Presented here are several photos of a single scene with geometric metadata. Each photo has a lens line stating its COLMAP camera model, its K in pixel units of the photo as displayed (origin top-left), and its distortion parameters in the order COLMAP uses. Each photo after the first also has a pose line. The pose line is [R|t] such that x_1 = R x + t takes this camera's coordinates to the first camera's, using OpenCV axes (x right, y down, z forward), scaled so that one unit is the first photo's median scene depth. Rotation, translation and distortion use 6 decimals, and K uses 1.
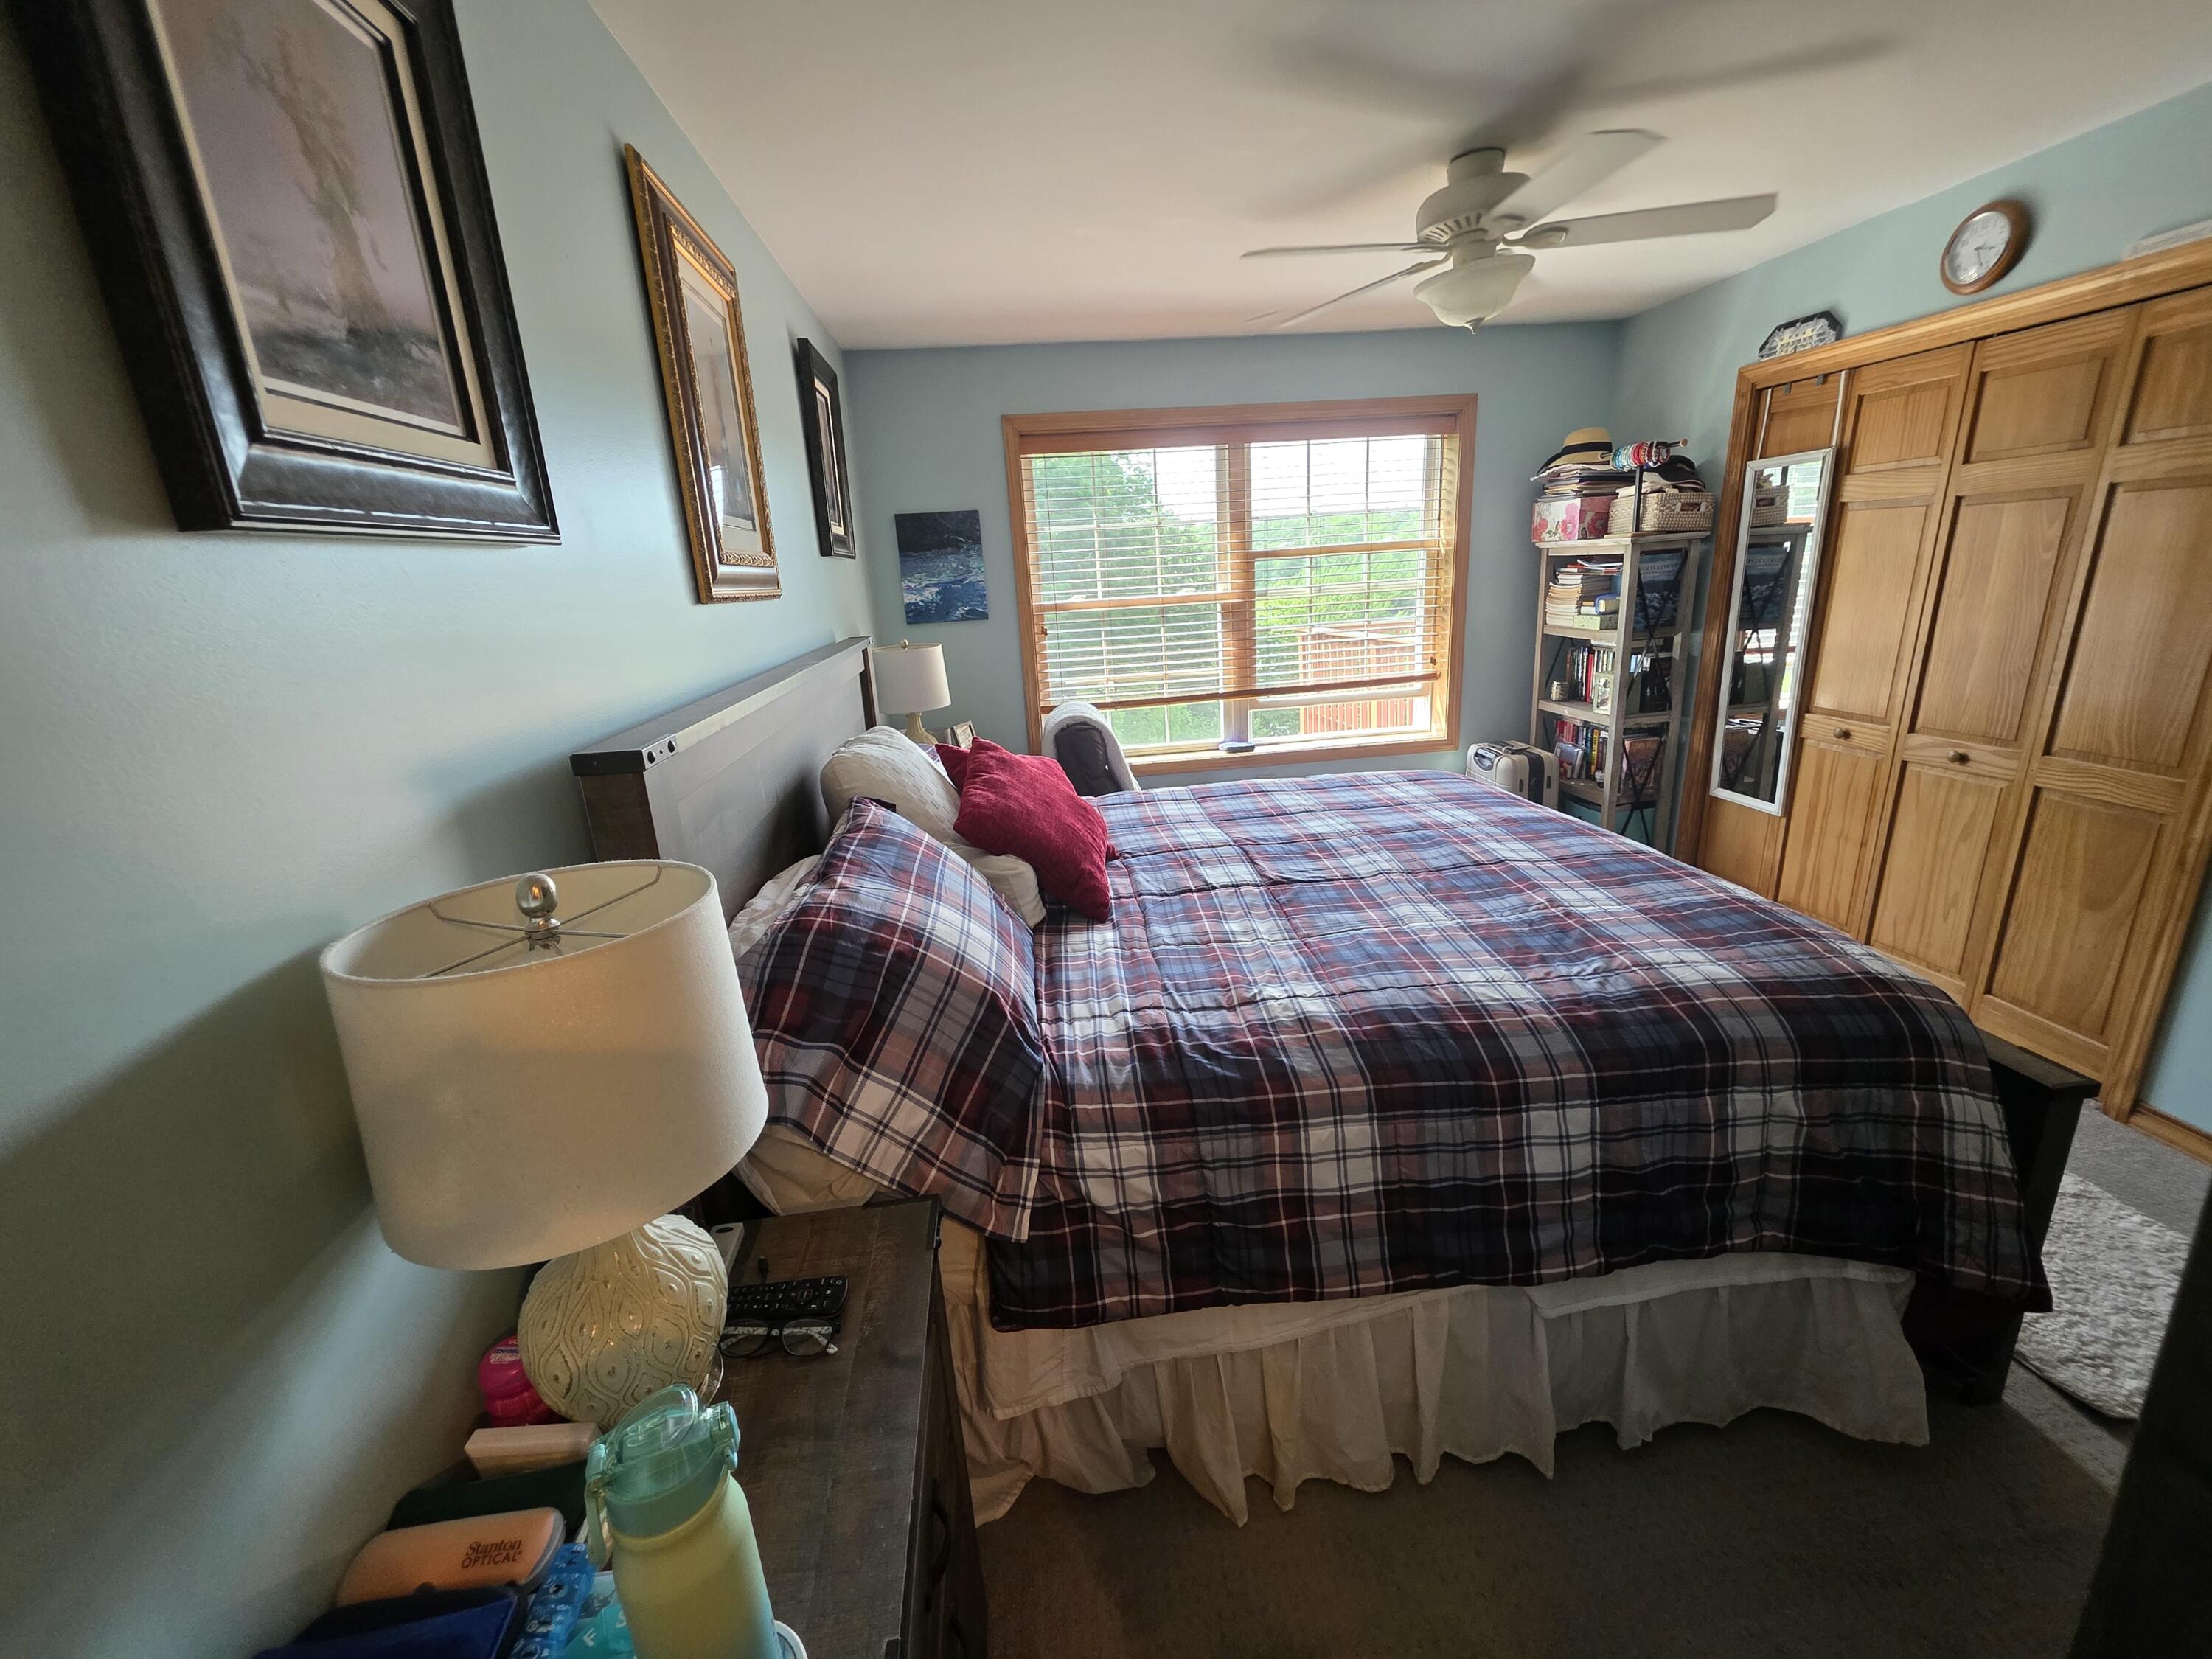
lens RADIAL K [[887.6, 0, 1100.4], [0, 887.6, 826.3], [0, 0, 1]] dist [-0.000669, 0.000303]
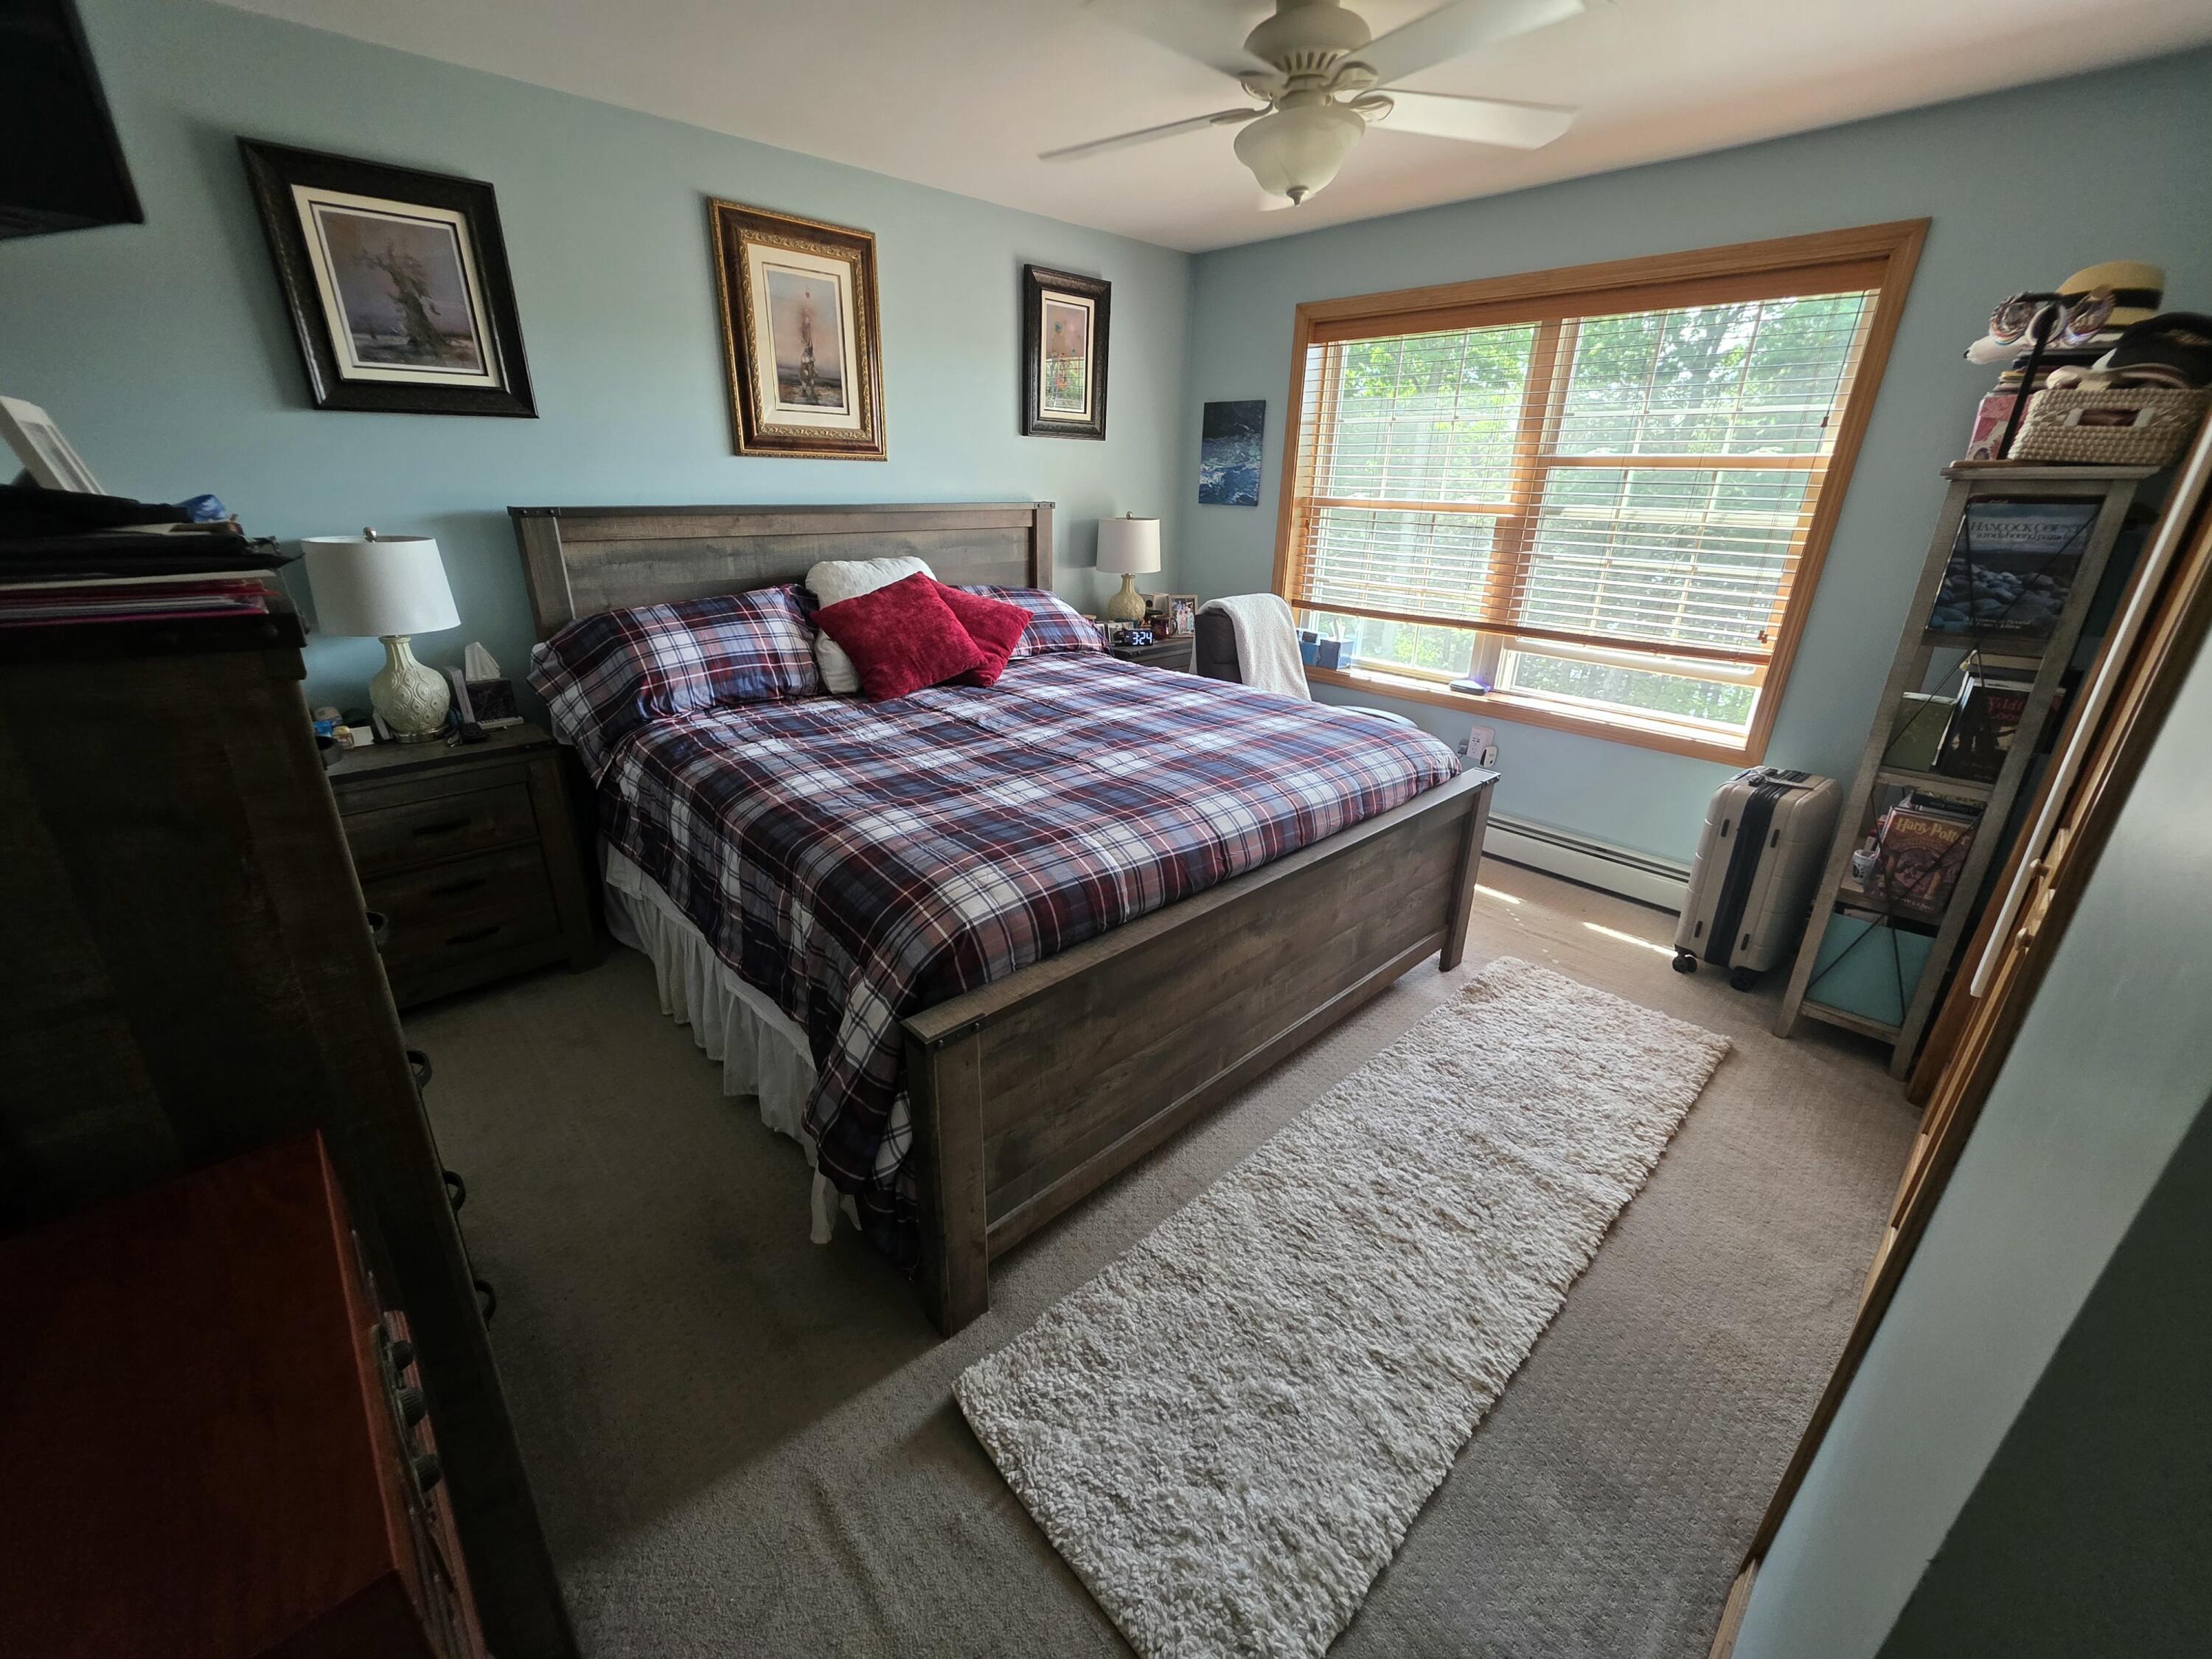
lens RADIAL K [[887.6, 0, 1102.9], [0, 887.6, 820.9], [0, 0, 1]] dist [-0.000669, 0.000303]
pose [[0.603167, 0.355626, -0.713947, 0.699124], [-0.273510, 0.933049, 0.233693, -0.082984], [0.749254, 0.054316, 0.660051, 0.184989]]
